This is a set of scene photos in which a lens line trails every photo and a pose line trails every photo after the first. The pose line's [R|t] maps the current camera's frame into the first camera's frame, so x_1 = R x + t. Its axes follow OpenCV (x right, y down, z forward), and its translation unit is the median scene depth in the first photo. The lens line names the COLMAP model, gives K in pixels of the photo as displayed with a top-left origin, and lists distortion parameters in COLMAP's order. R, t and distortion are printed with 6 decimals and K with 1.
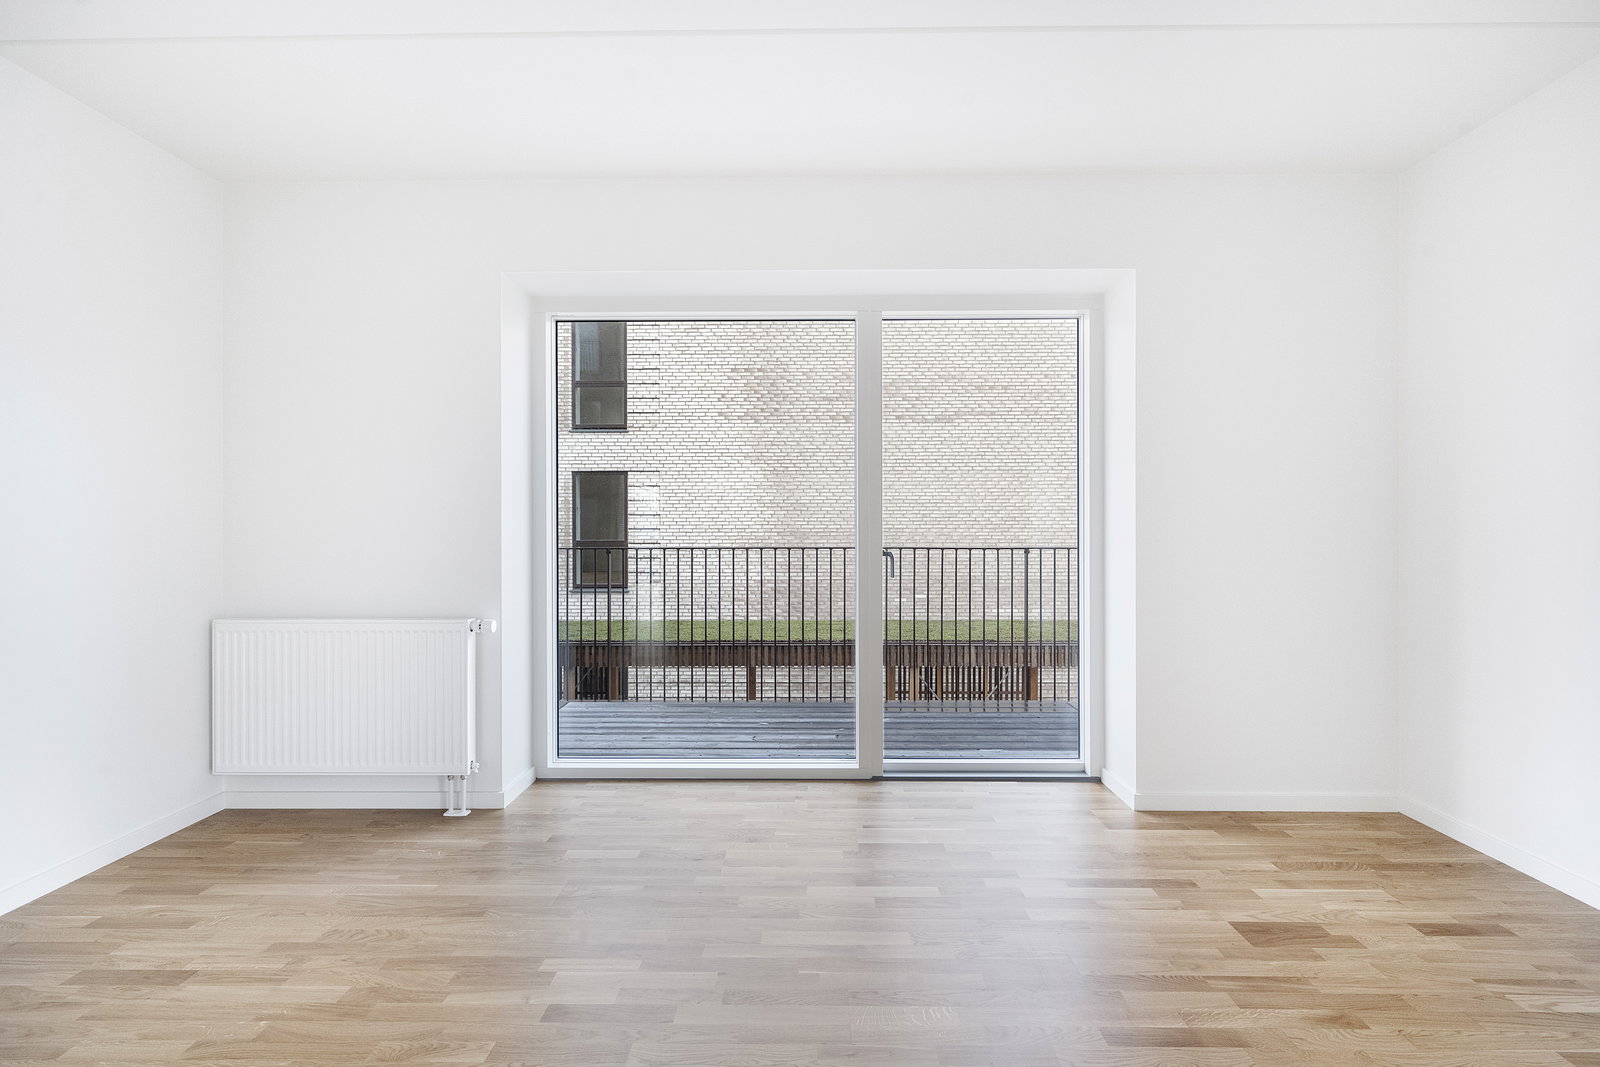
lens RADIAL K [[751.2, 0, 809.0], [0, 751.2, 520.0], [0, 0, 1]] dist [0.005054, 0.000240]
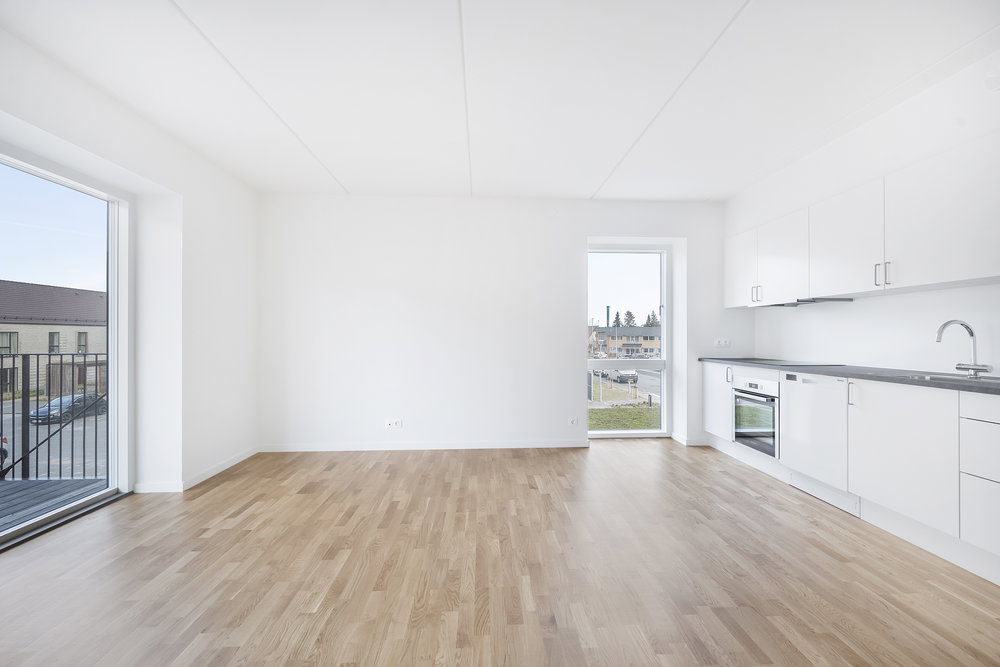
lens RADIAL K [[422.5, 0, 500.8], [0, 422.5, 336.2], [0, 0, 1]] dist [0.000739, 0.000067]
pose [[-0.056054, -0.002550, 0.998424, -0.569344], [-0.006944, 0.999974, 0.002165, -0.001203], [-0.998404, -0.006811, -0.056070, 0.253322]]
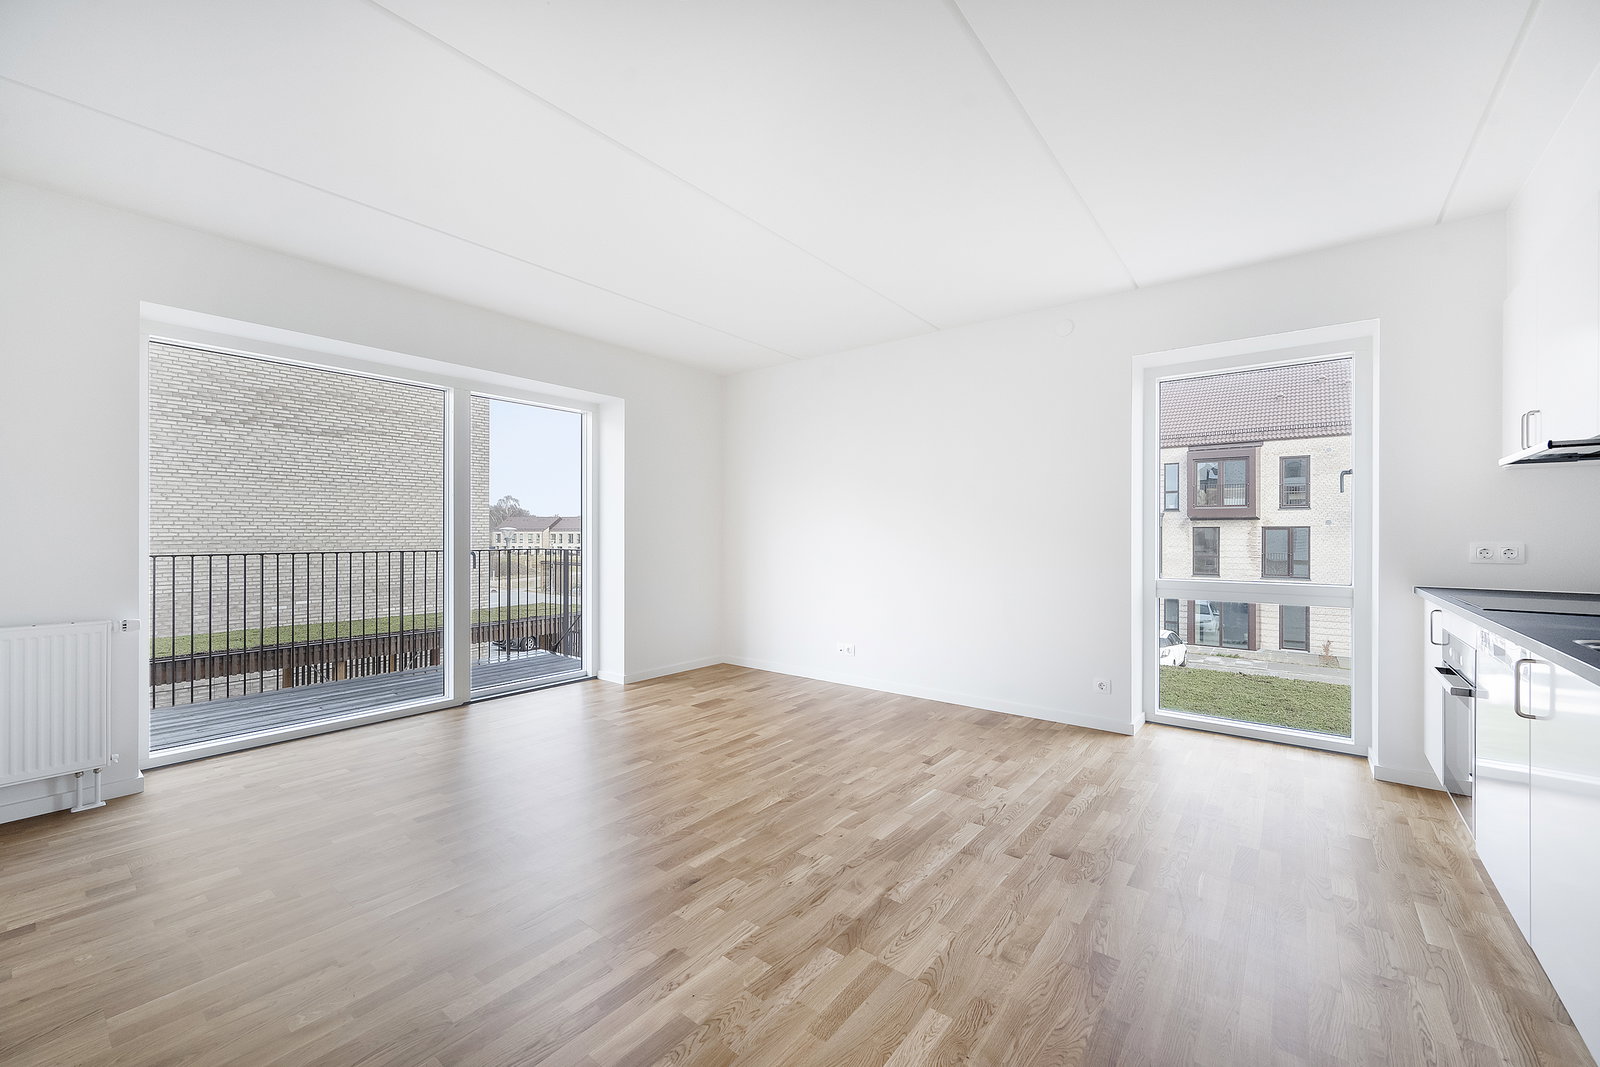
lens RADIAL K [[634.5, 0, 796.6], [0, 634.5, 532.8], [0, 0, 1]] dist [0.002947, -0.000005]
pose [[0.617221, 0.002765, 0.786785, -0.496364], [-0.007566, 0.999968, 0.002422, -0.003371], [-0.786754, -0.007448, 0.617222, -0.291765]]
